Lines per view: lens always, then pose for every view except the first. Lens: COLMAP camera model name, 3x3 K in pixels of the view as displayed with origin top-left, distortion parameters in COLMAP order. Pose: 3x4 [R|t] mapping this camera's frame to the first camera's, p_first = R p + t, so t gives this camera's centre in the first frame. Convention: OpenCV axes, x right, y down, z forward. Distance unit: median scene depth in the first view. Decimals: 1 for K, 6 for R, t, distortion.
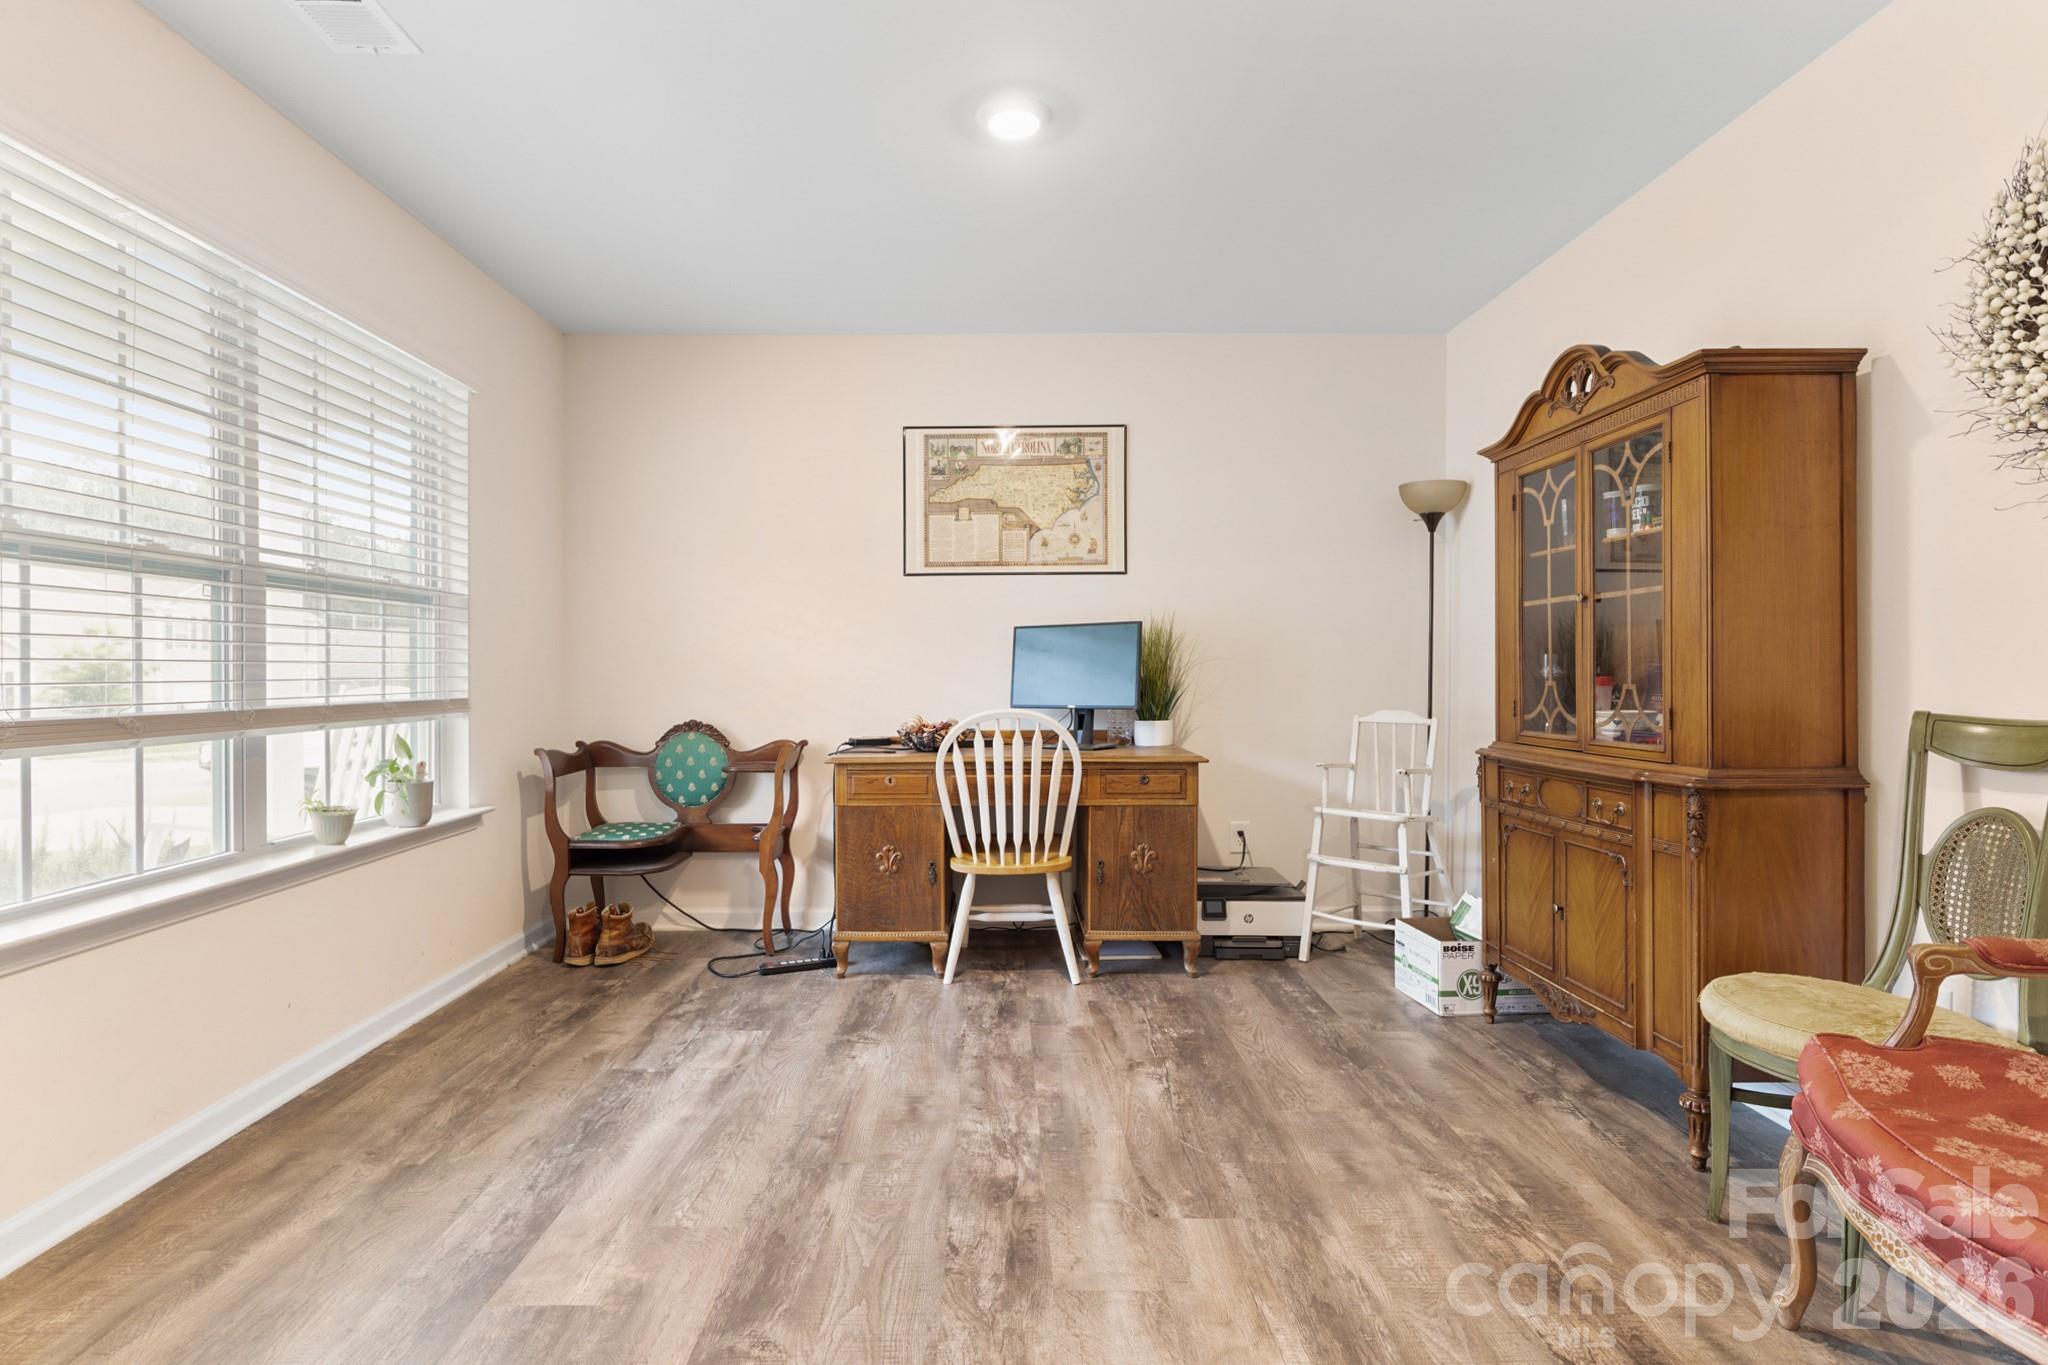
lens RADIAL K [[1014.7, 0, 1024.0], [0, 1014.7, 682.5], [0, 0, 1]] dist [0.001366, 0.000412]
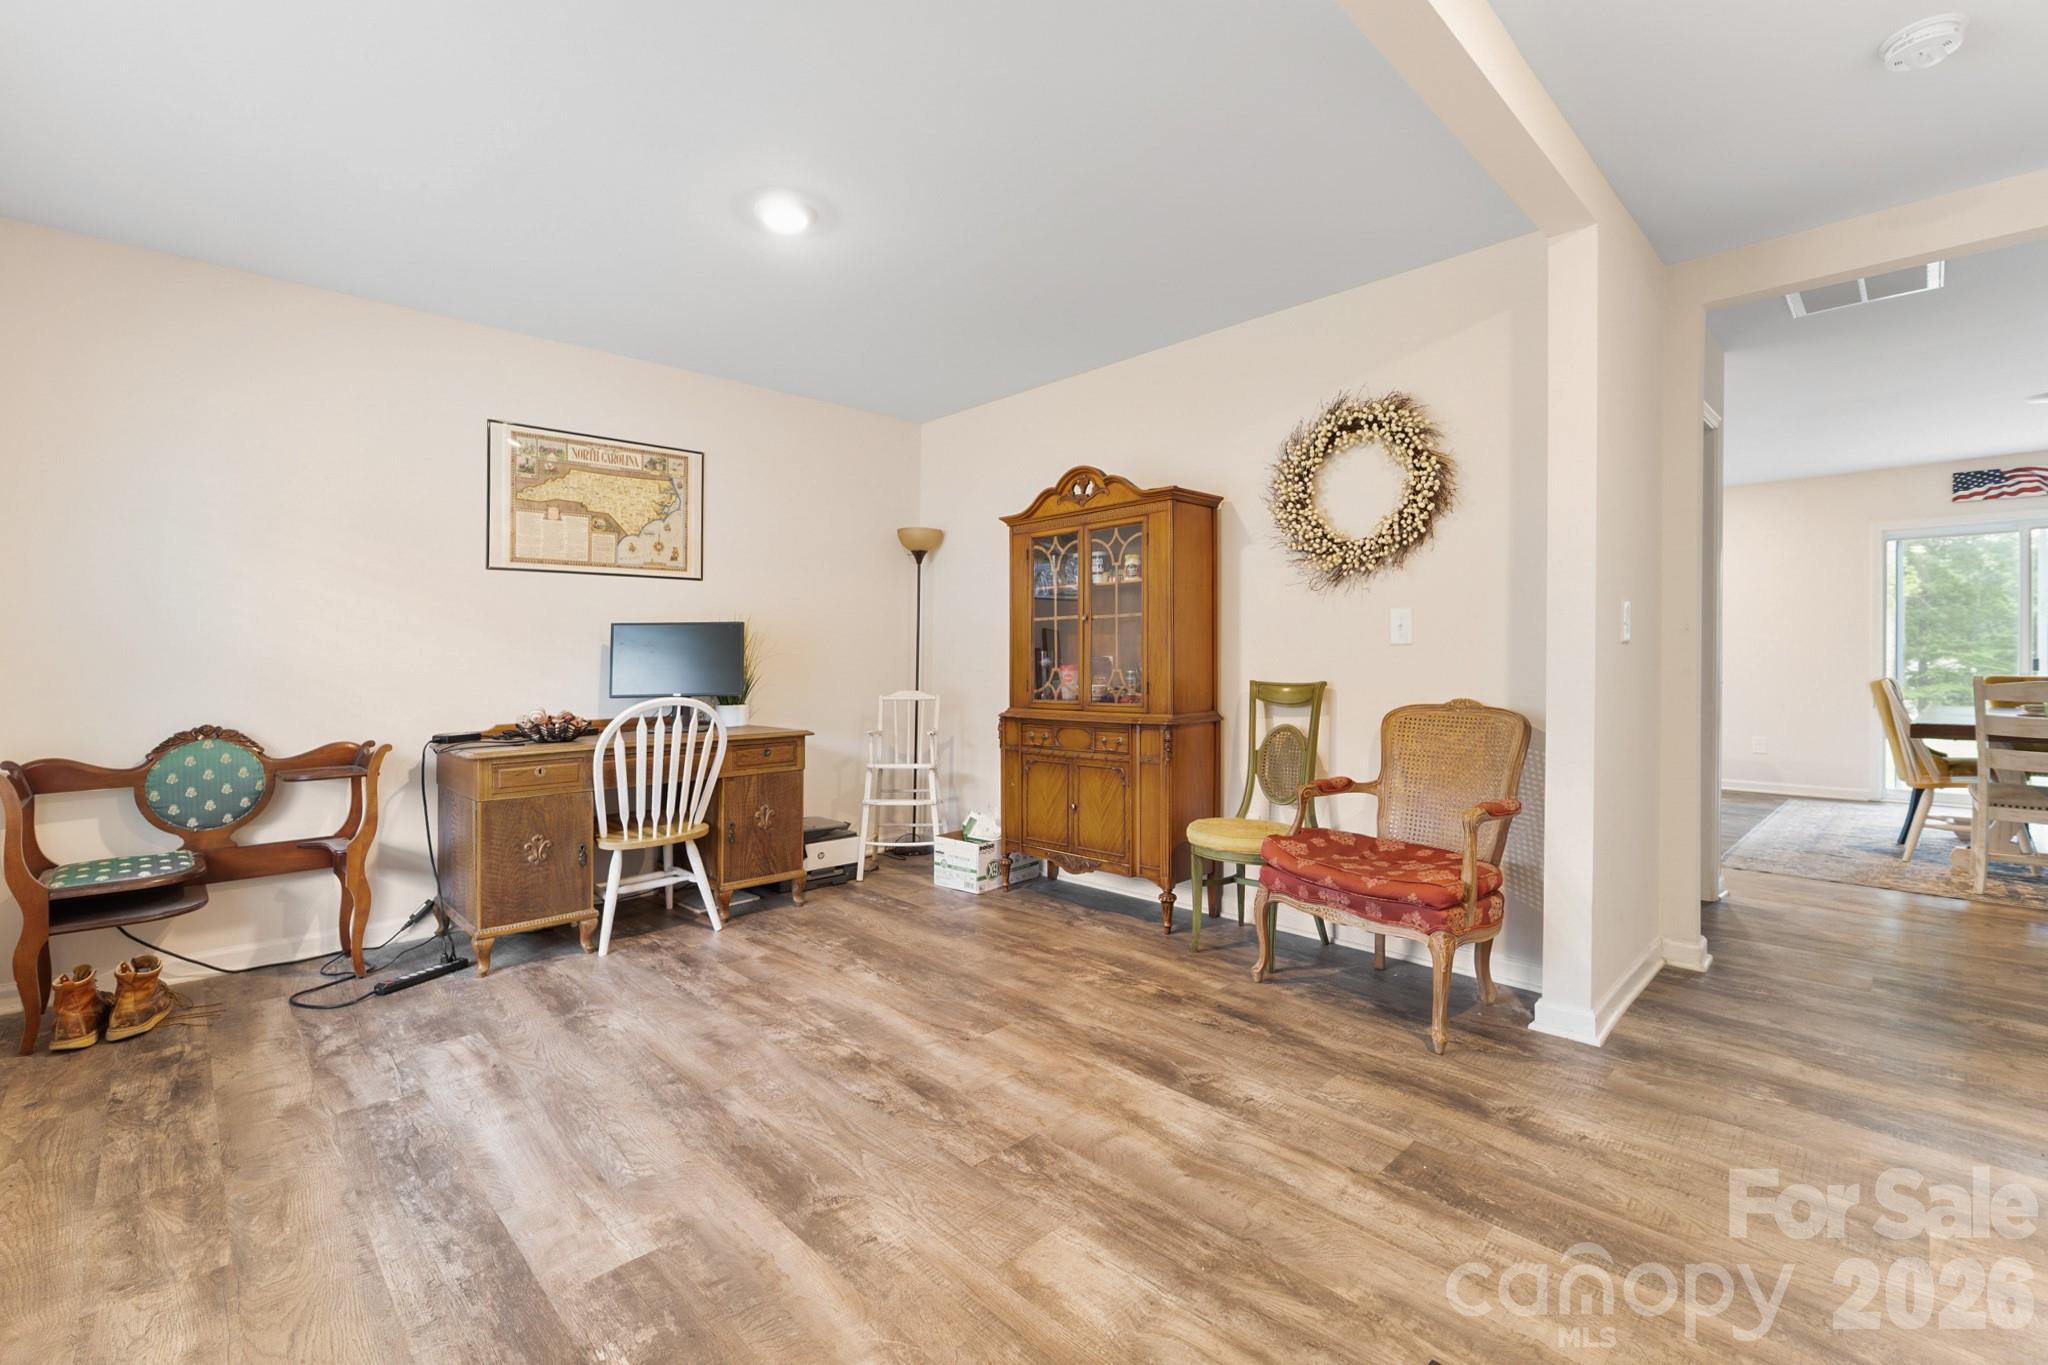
lens RADIAL K [[866.6, 0, 1021.4], [0, 866.6, 677.3], [0, 0, 1]] dist [-0.002707, -0.000248]
pose [[0.726380, -0.016011, 0.687106, -0.376449], [0.013542, 0.999868, 0.008982, 0.000316], [-0.687160, 0.002780, 0.726501, 0.029772]]
